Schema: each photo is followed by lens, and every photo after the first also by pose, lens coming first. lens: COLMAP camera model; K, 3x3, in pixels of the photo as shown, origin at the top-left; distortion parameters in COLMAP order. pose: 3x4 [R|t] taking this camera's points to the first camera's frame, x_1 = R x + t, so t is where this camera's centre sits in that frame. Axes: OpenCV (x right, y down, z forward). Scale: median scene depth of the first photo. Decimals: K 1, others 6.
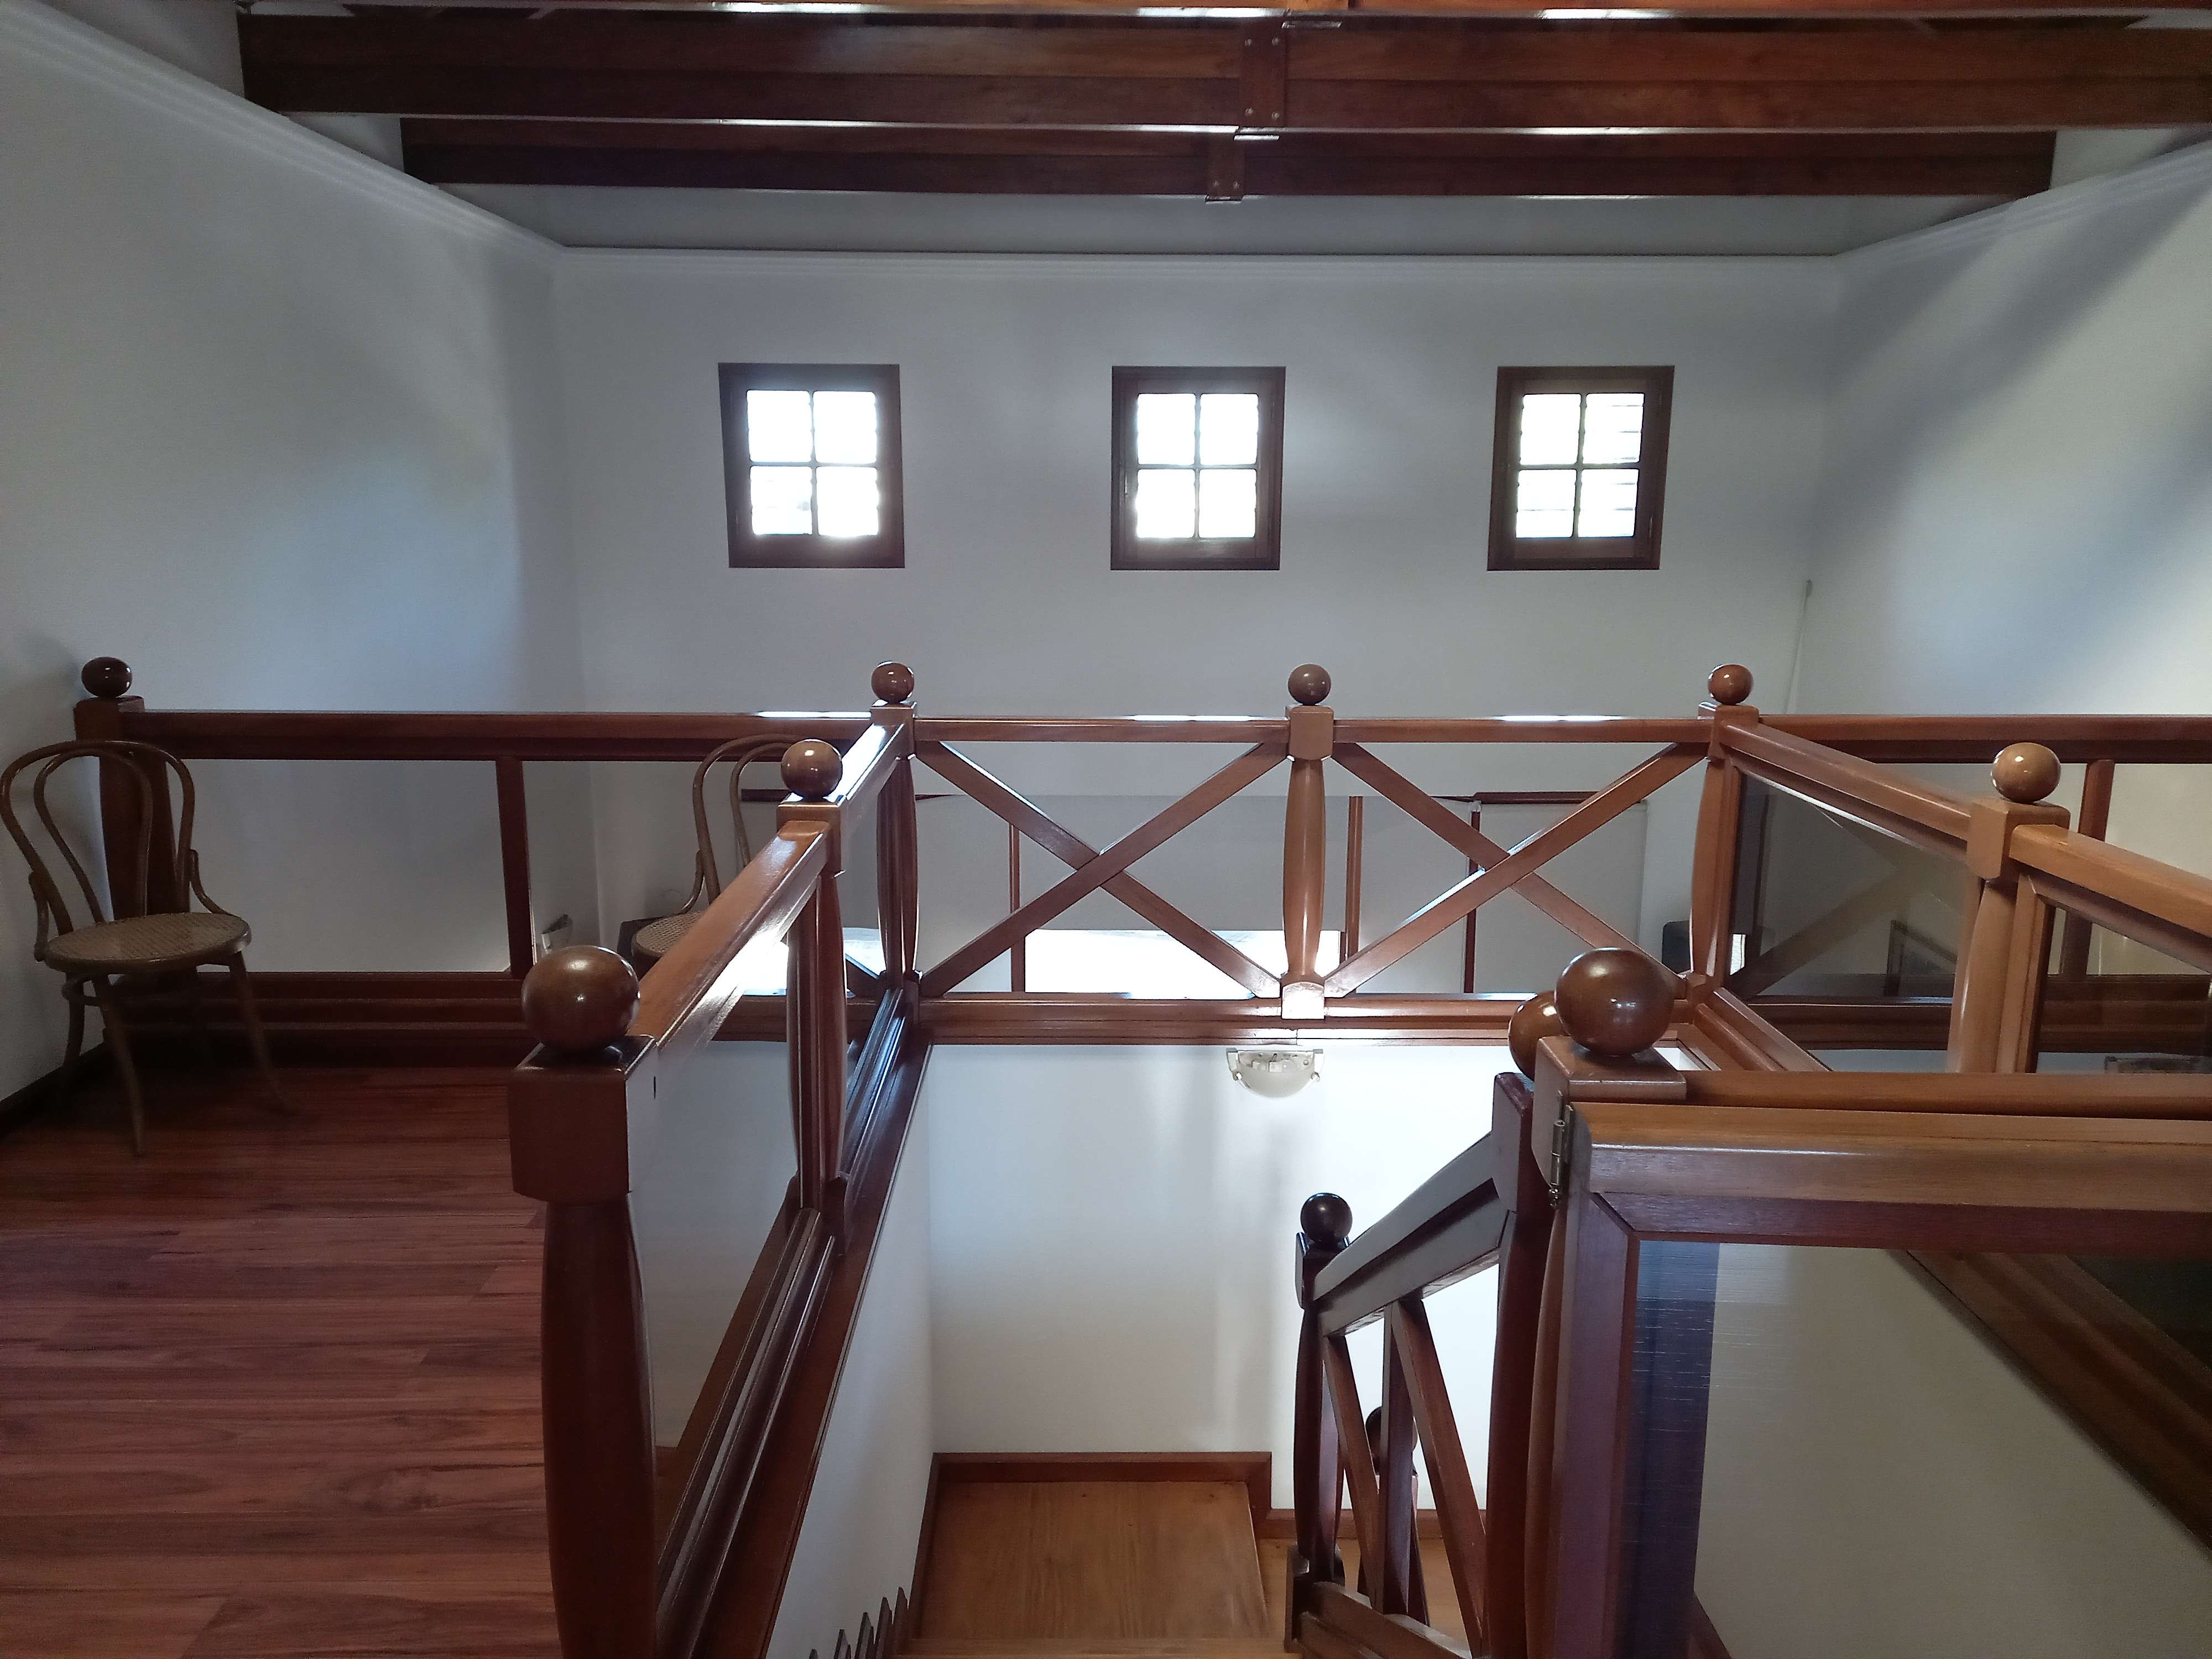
lens RADIAL K [[1625.4, 0, 1106.0], [0, 1625.4, 829.5], [0, 0, 1]] dist [0.093356, -0.106310]
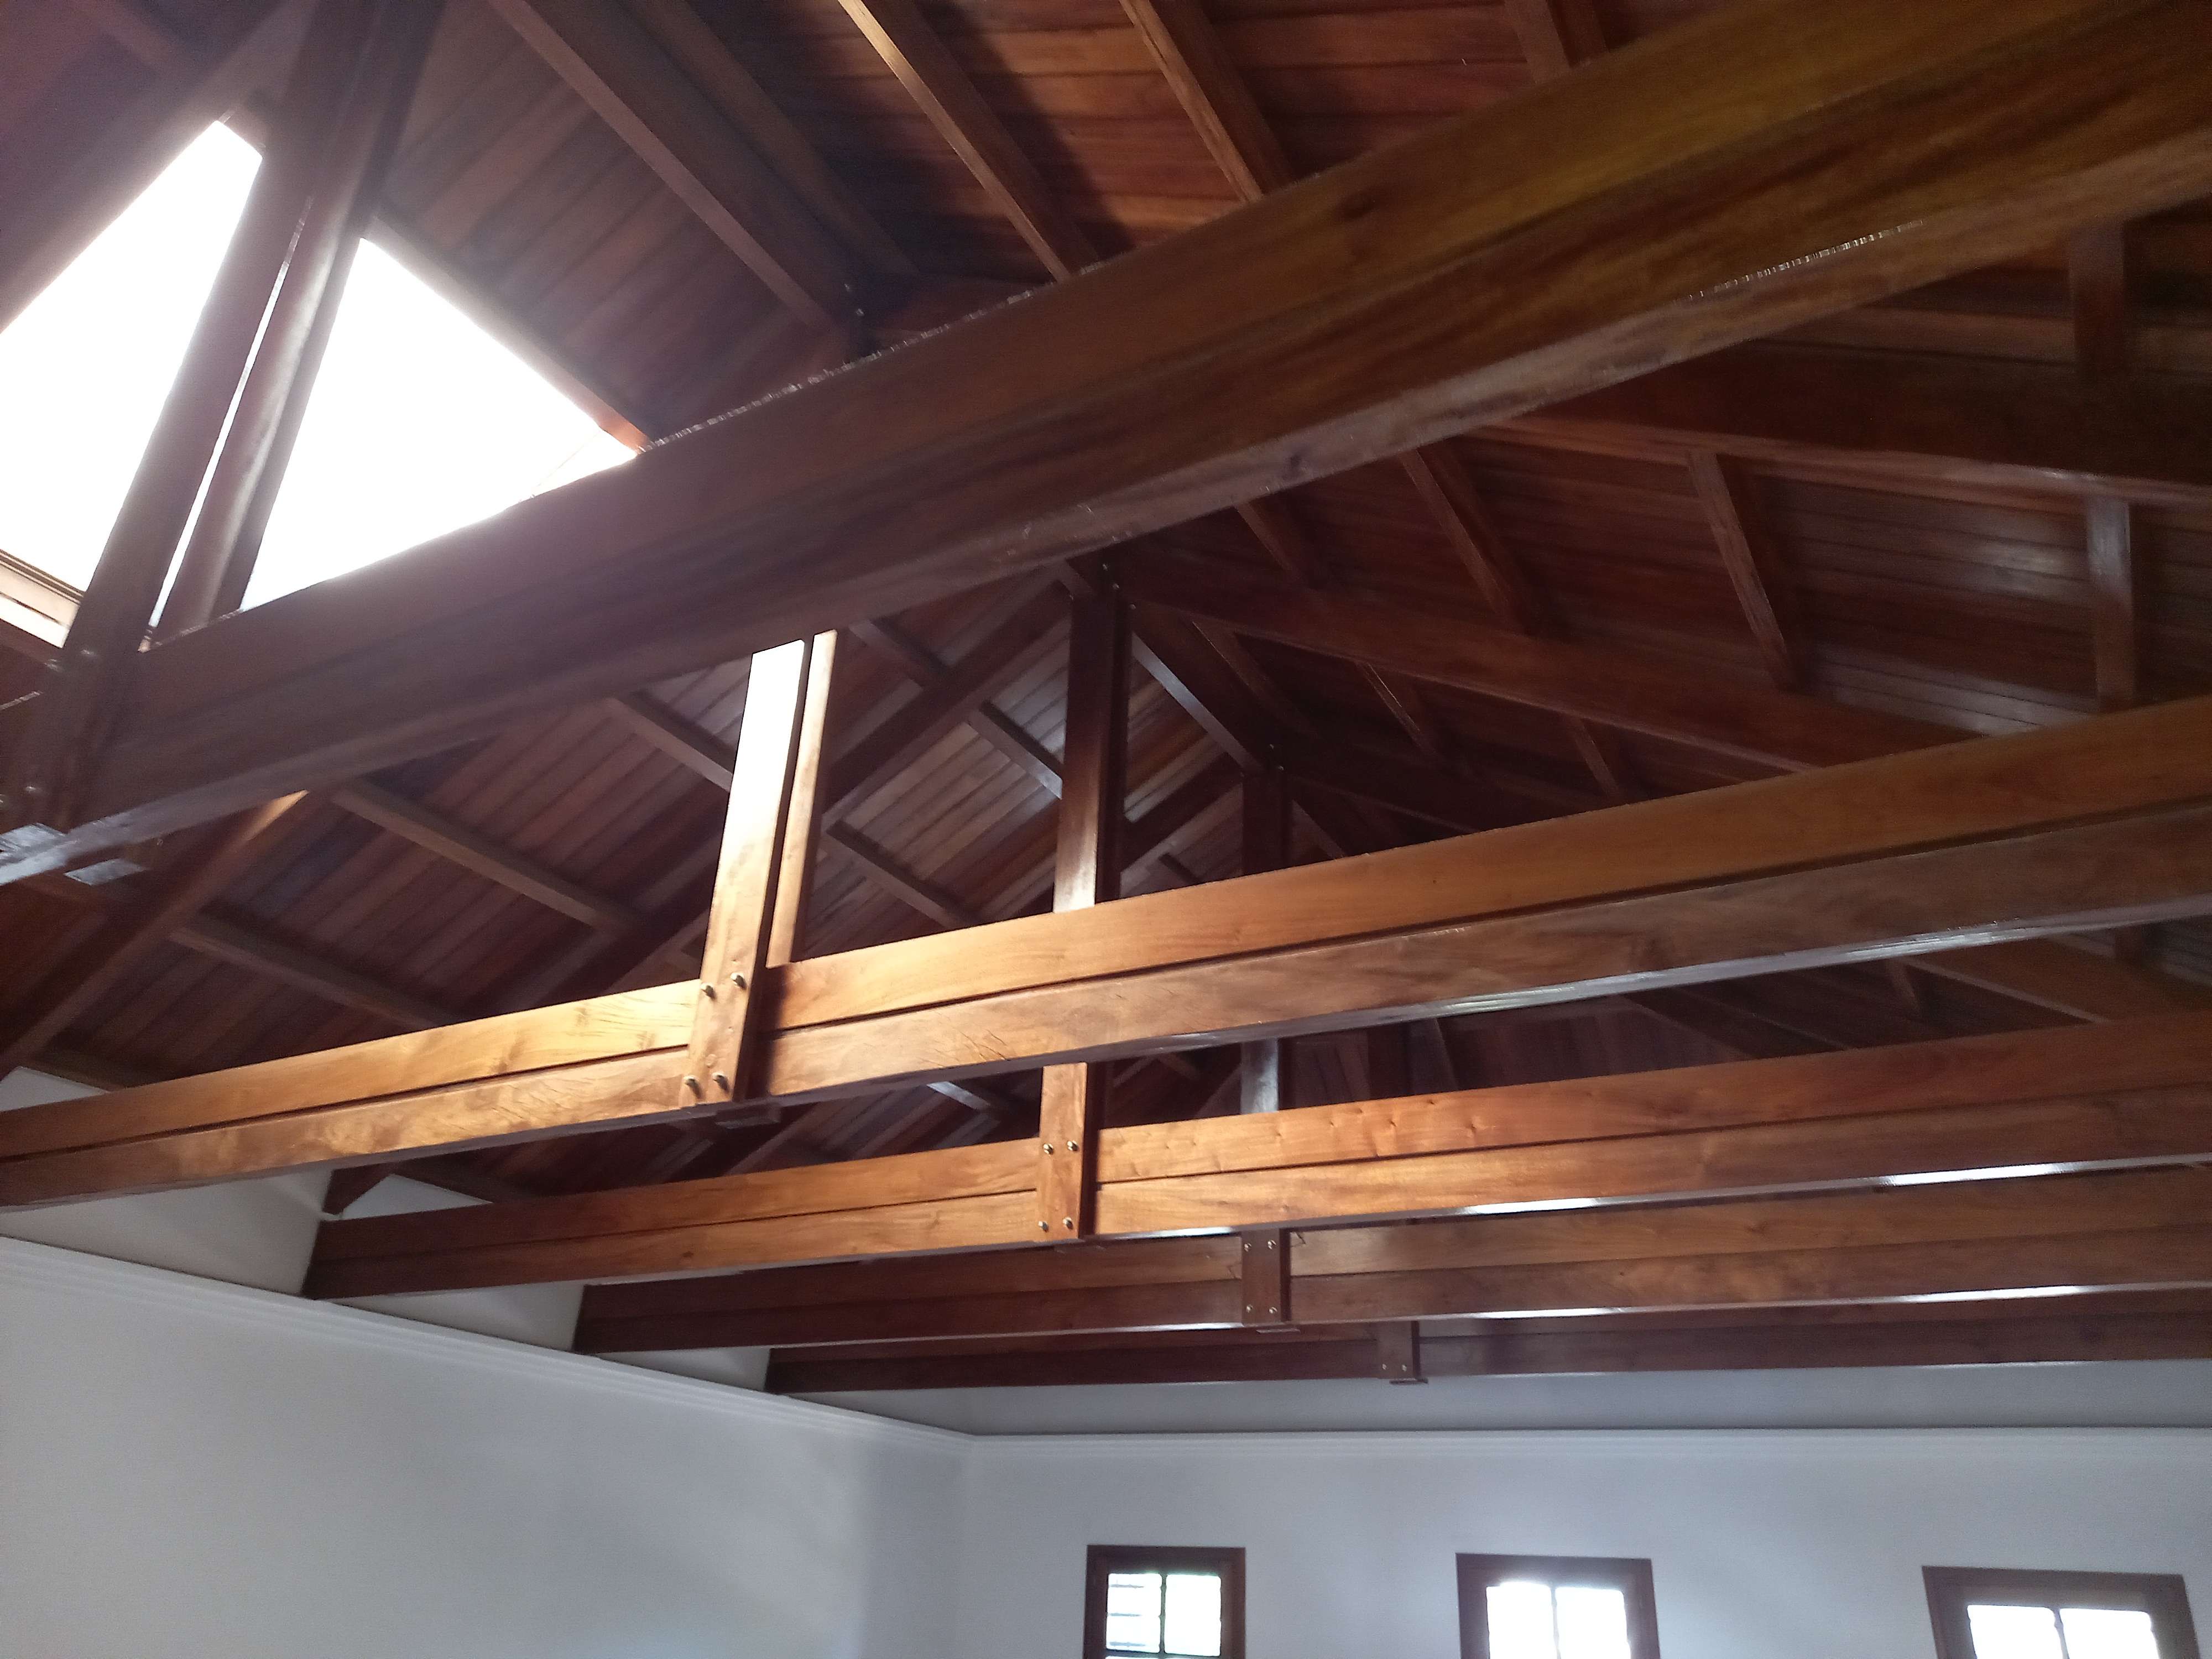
lens RADIAL K [[1625.4, 0, 1106.0], [0, 1625.4, 829.5], [0, 0, 1]] dist [0.093356, -0.106310]
pose [[0.869053, -0.191533, -0.456139, 0.477292], [-0.143395, 0.784911, -0.602787, -0.004352], [0.473482, 0.589262, 0.654664, 0.028546]]
